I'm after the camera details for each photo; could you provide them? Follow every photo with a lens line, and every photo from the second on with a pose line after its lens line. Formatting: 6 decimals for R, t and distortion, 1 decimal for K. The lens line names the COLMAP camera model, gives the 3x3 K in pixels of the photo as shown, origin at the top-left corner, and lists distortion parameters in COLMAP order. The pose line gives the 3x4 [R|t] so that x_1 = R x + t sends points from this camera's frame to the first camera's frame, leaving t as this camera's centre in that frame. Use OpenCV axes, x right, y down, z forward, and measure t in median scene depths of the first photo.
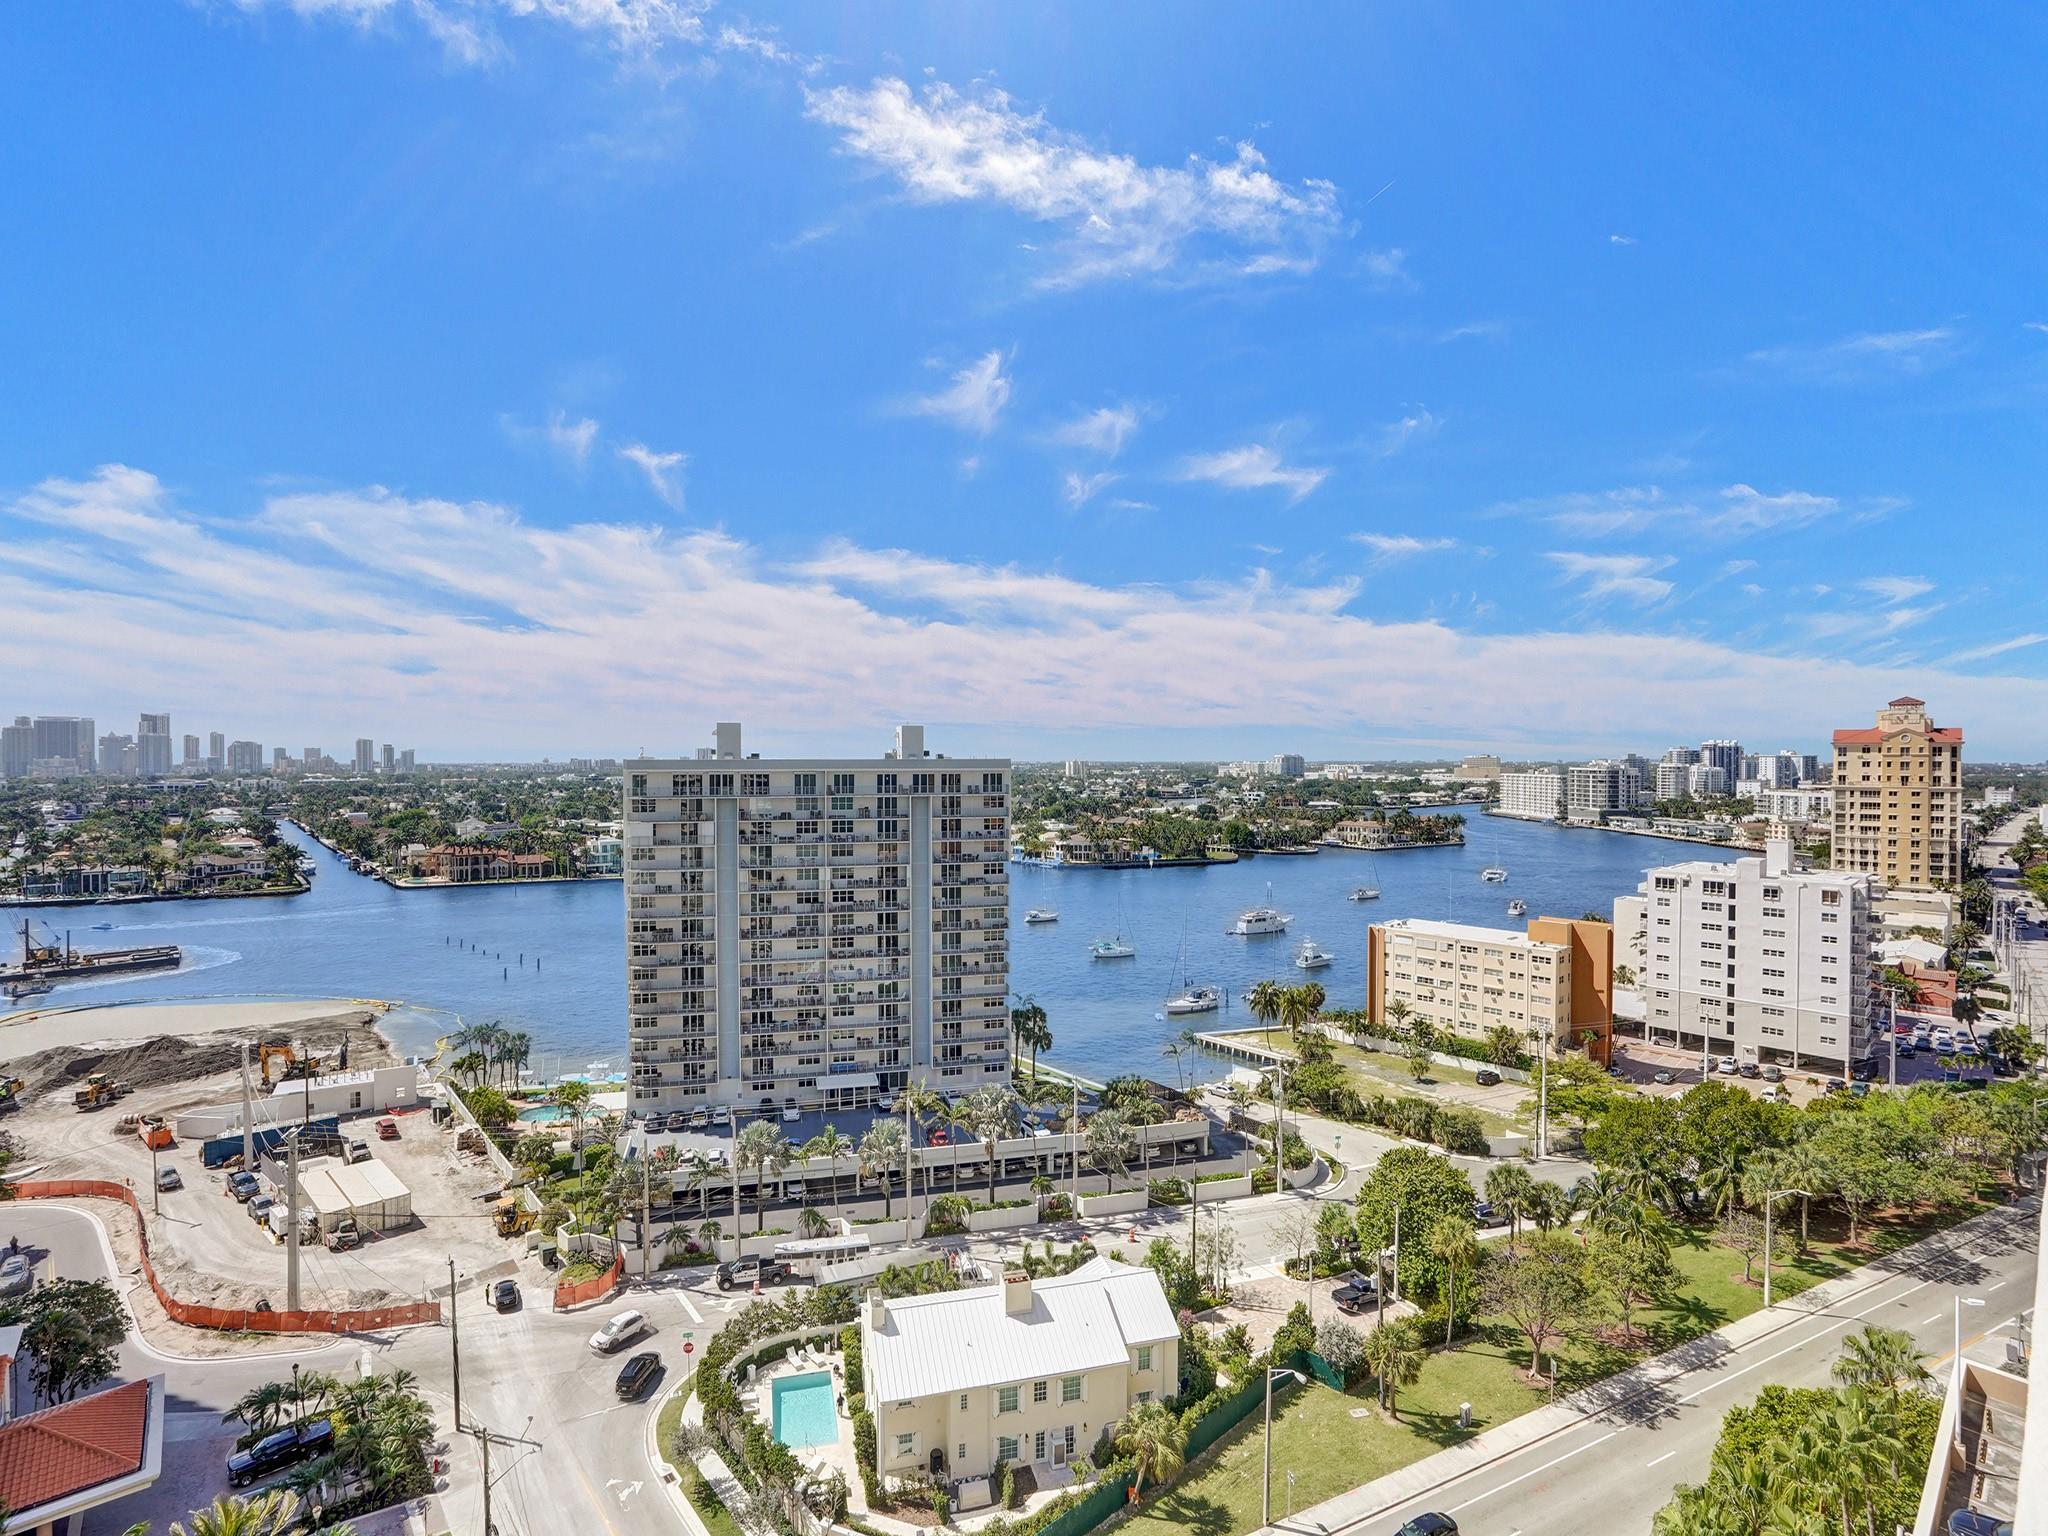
lens RADIAL K [[965.0, 0, 995.4], [0, 965.0, 771.8], [0, 0, 1]] dist [-0.054773, 0.022124]
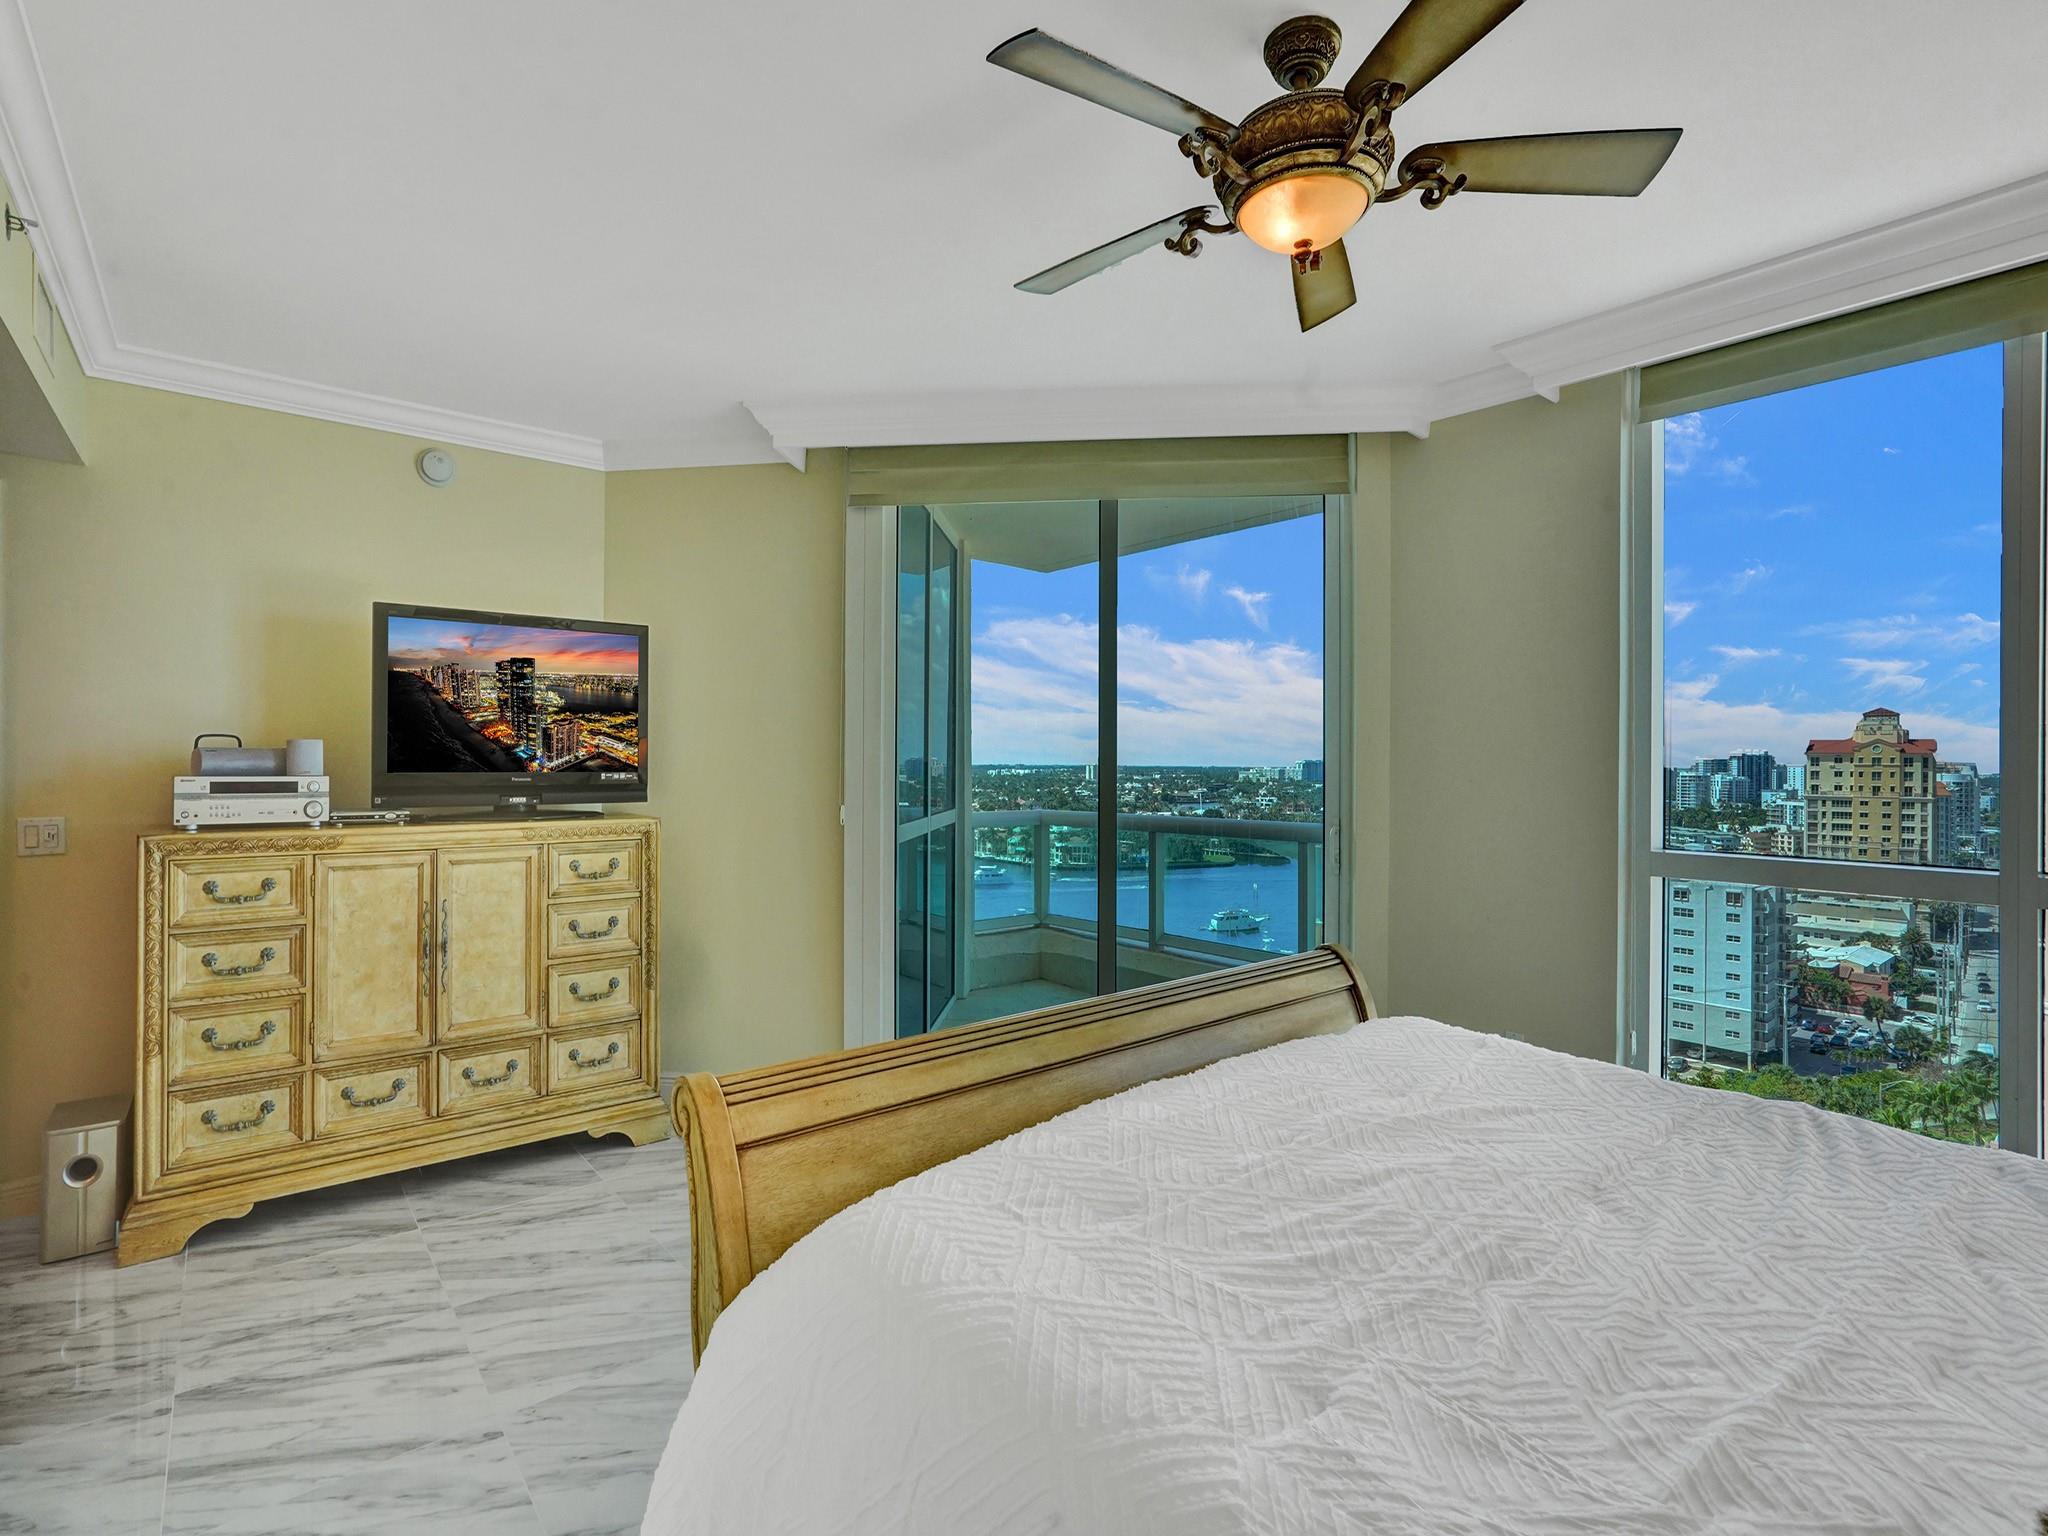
lens RADIAL K [[1005.5, 0, 1048.1], [0, 1005.5, 761.5], [0, 0, 1]] dist [0.000127, 0.007168]
pose [[0.999960, 0.008760, 0.001969, 0.076038], [-0.008732, 0.999866, -0.013878, 0.000722], [-0.002090, 0.013860, 0.999902, -0.100301]]
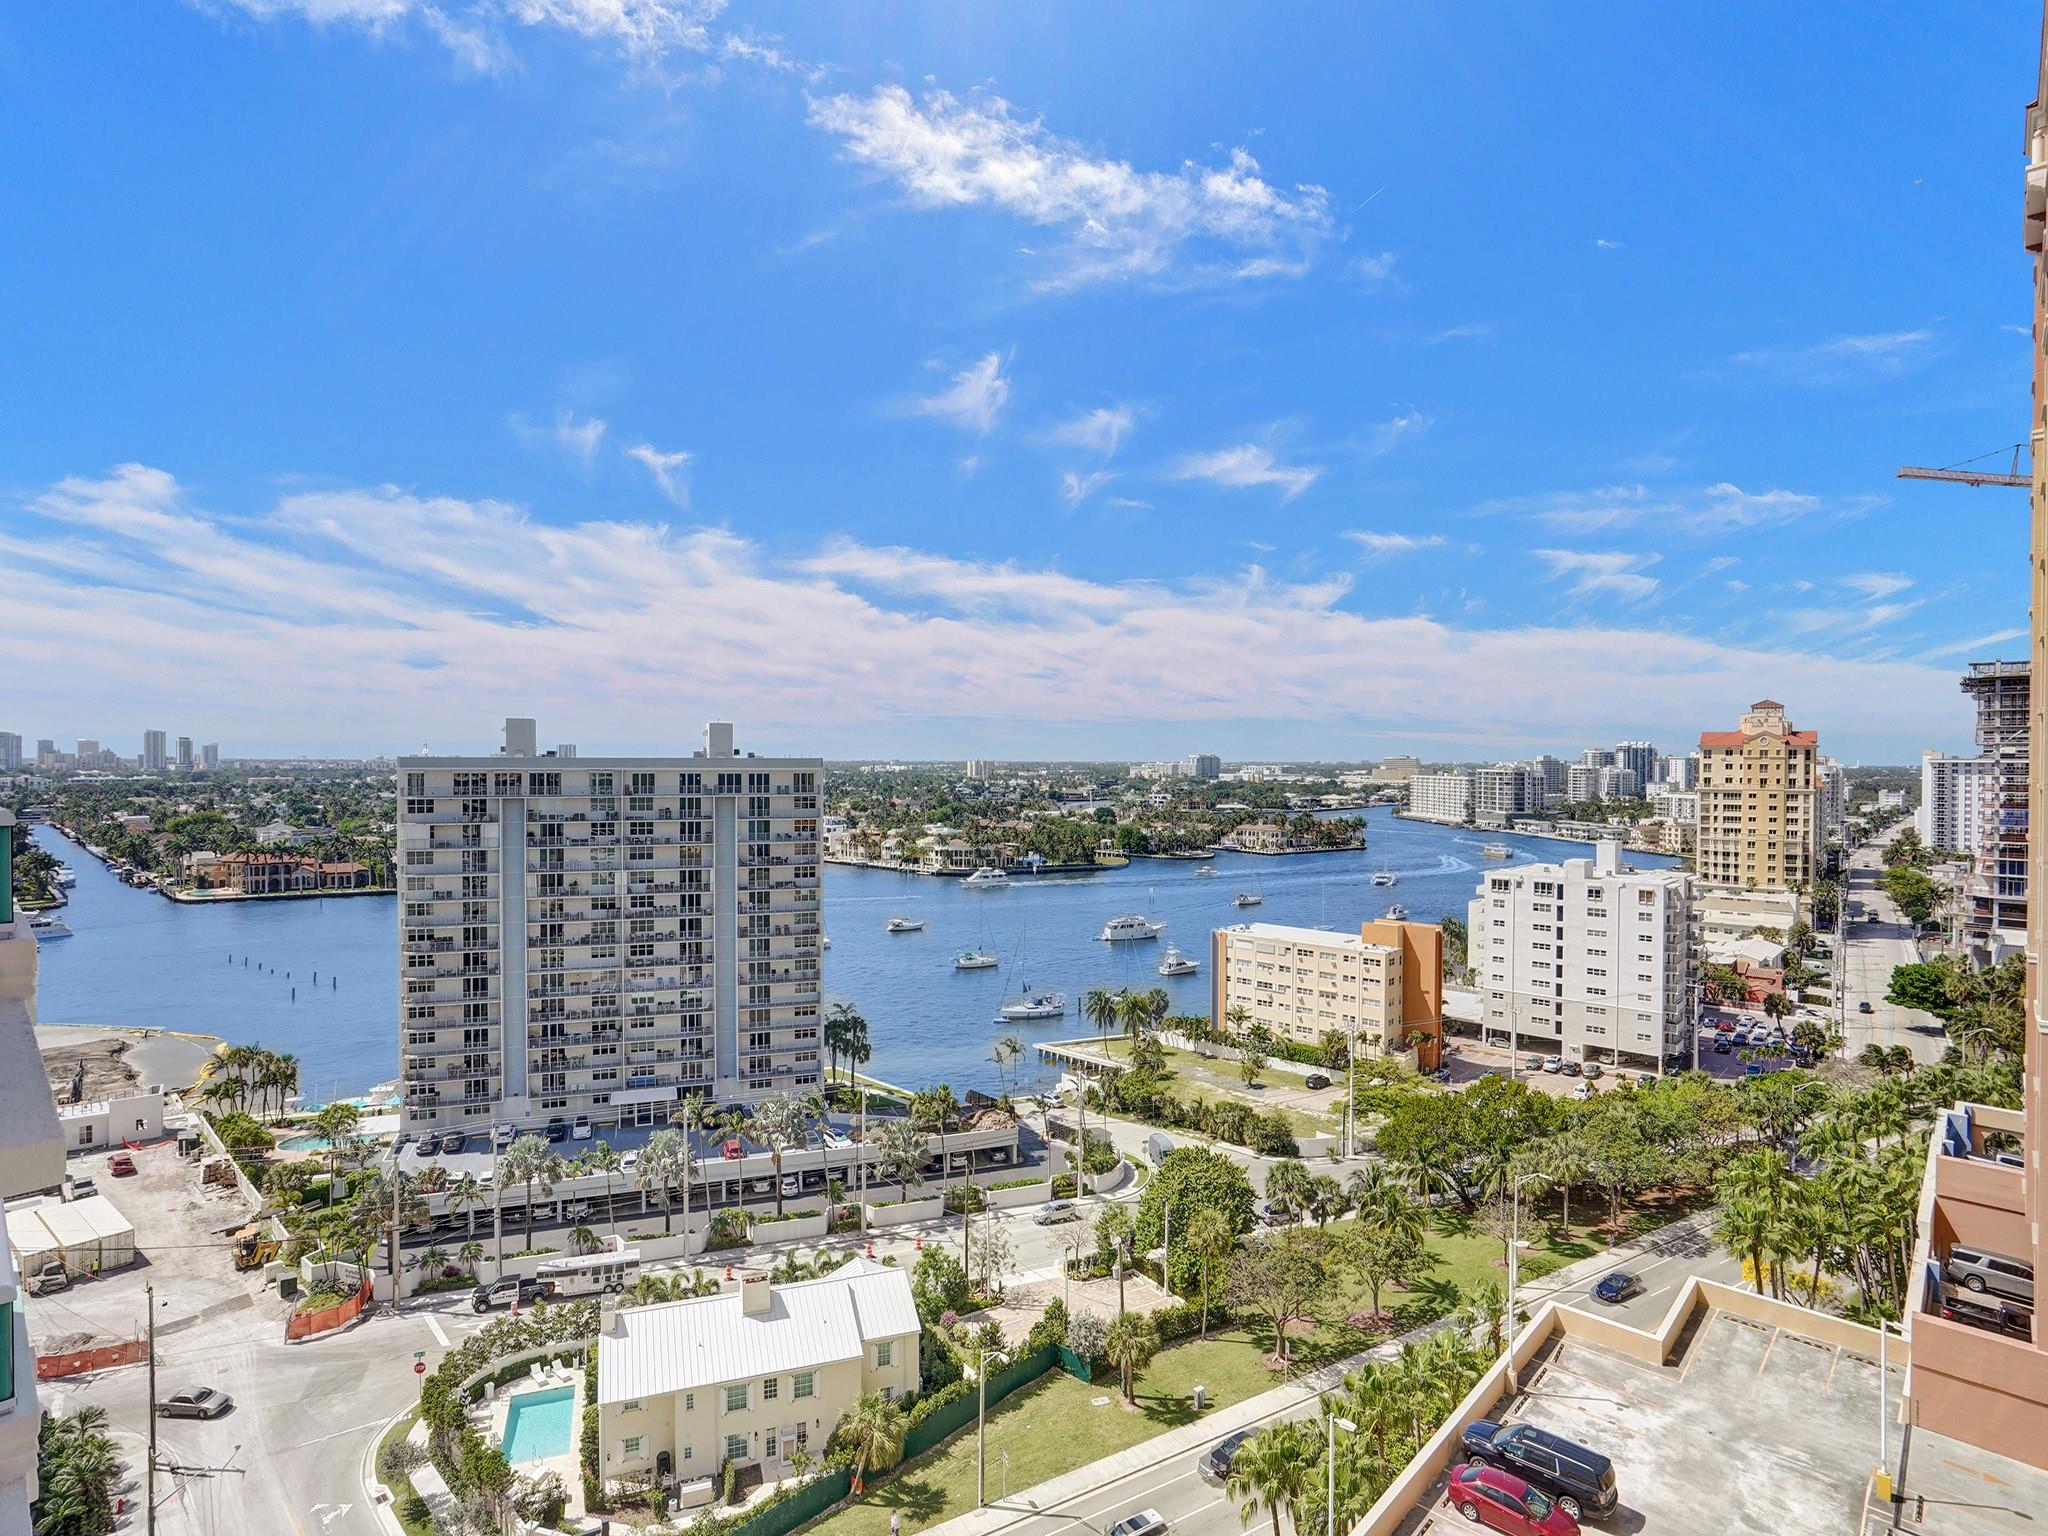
lens RADIAL K [[1065.4, 0, 1029.1], [0, 1065.4, 761.6], [0, 0, 1]] dist [-0.049582, 0.026367]
pose [[0.995146, 0.004194, 0.098320, 0.076137], [-0.003245, 0.999947, -0.009815, -0.000057], [-0.098356, 0.009449, 0.995106, -0.051441]]
